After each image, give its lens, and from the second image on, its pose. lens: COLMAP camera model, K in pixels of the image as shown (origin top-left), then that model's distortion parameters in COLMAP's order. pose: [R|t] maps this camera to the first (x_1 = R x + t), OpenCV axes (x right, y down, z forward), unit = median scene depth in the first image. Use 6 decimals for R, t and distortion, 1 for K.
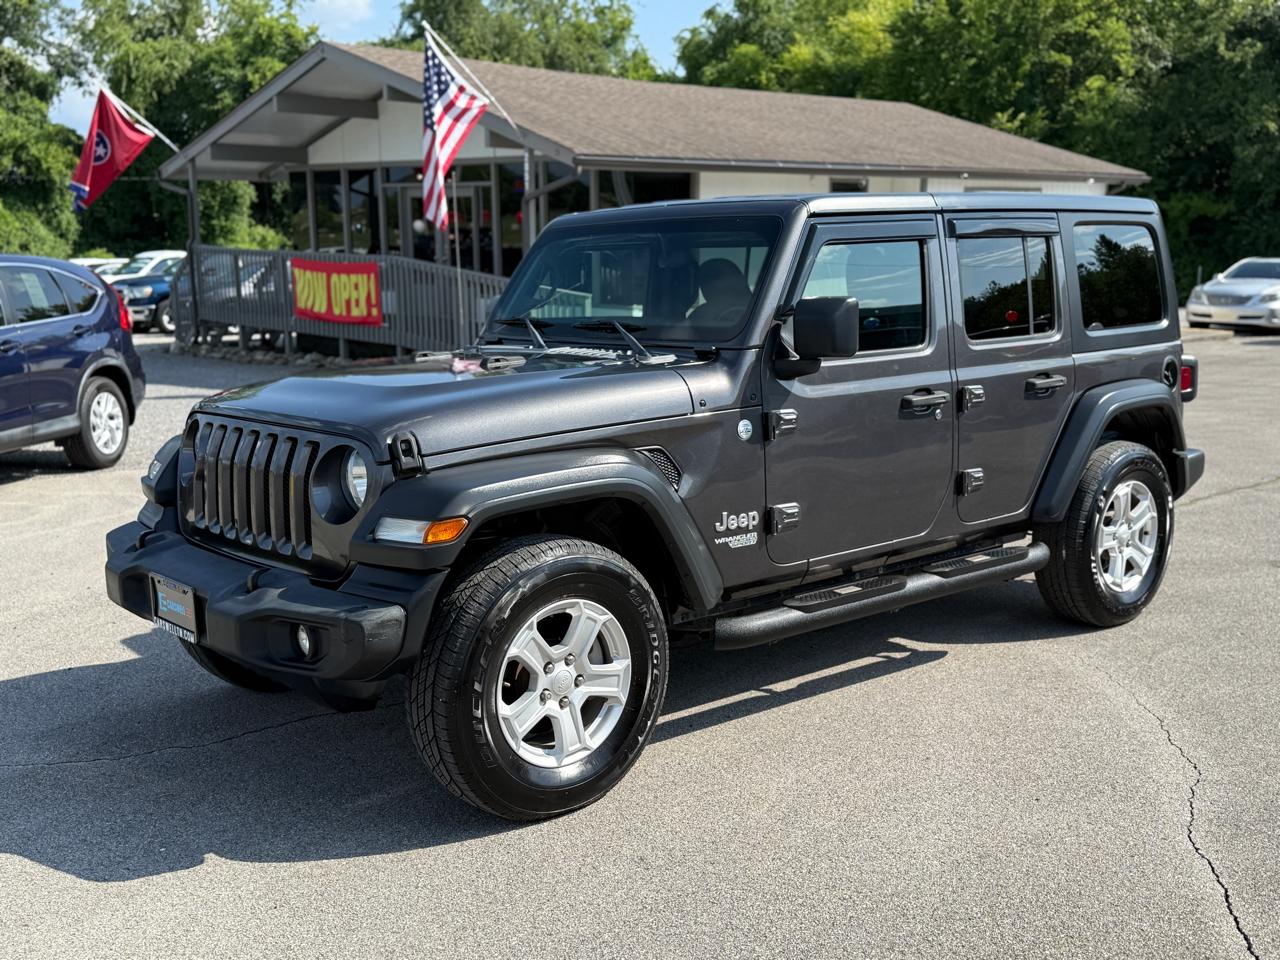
lens RADIAL K [[1376.5, 0, 640.0], [0, 1376.5, 480.0], [0, 0, 1]] dist [0.189264, -0.450616]
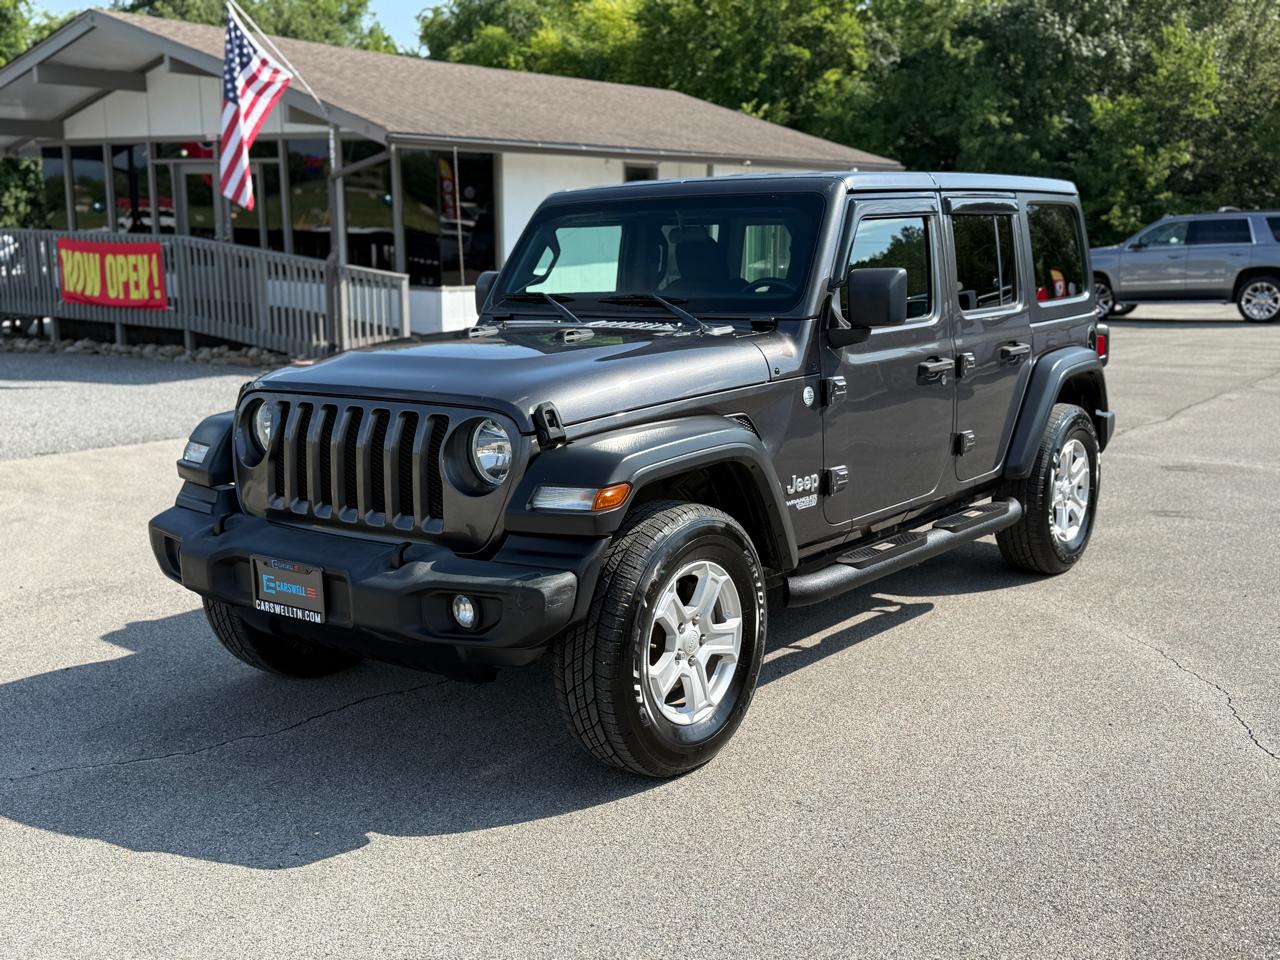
lens RADIAL K [[1376.5, 0, 640.0], [0, 1376.5, 480.0], [0, 0, 1]] dist [0.189264, -0.450616]
pose [[0.979289, -0.033350, 0.199702, -0.075897], [0.031260, 0.999419, 0.013613, 0.002563], [-0.200040, -0.007088, 0.979762, -0.000674]]
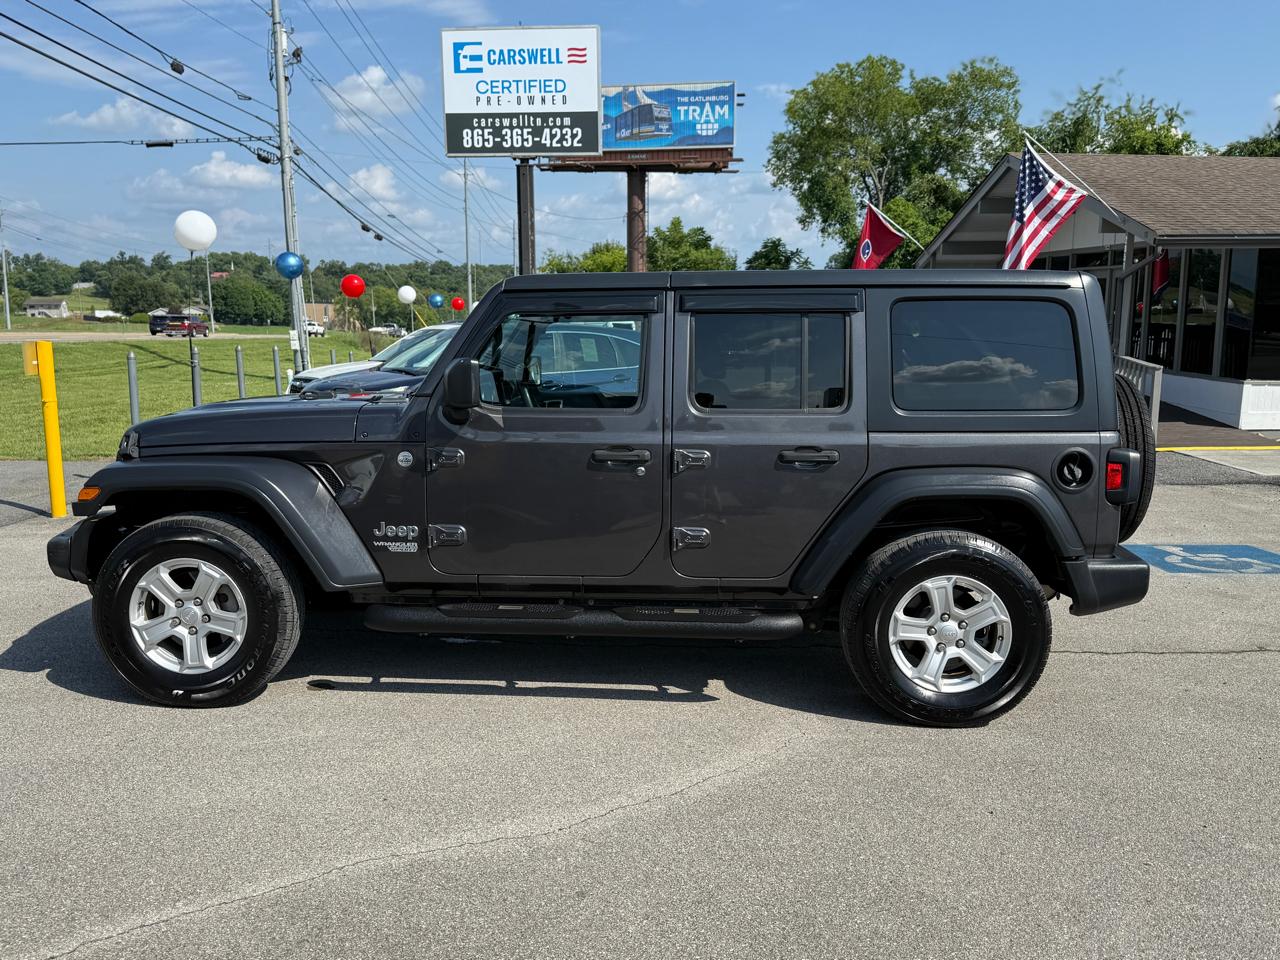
lens RADIAL K [[1082.1, 0, 640.0], [0, 1082.1, 480.0], [0, 0, 1]] dist [0.117417, -0.143135]
pose [[0.722051, 0.112280, -0.682668, 0.263188], [-0.128290, 0.991359, 0.027360, -0.020906], [0.679841, 0.067824, 0.730216, 0.123923]]
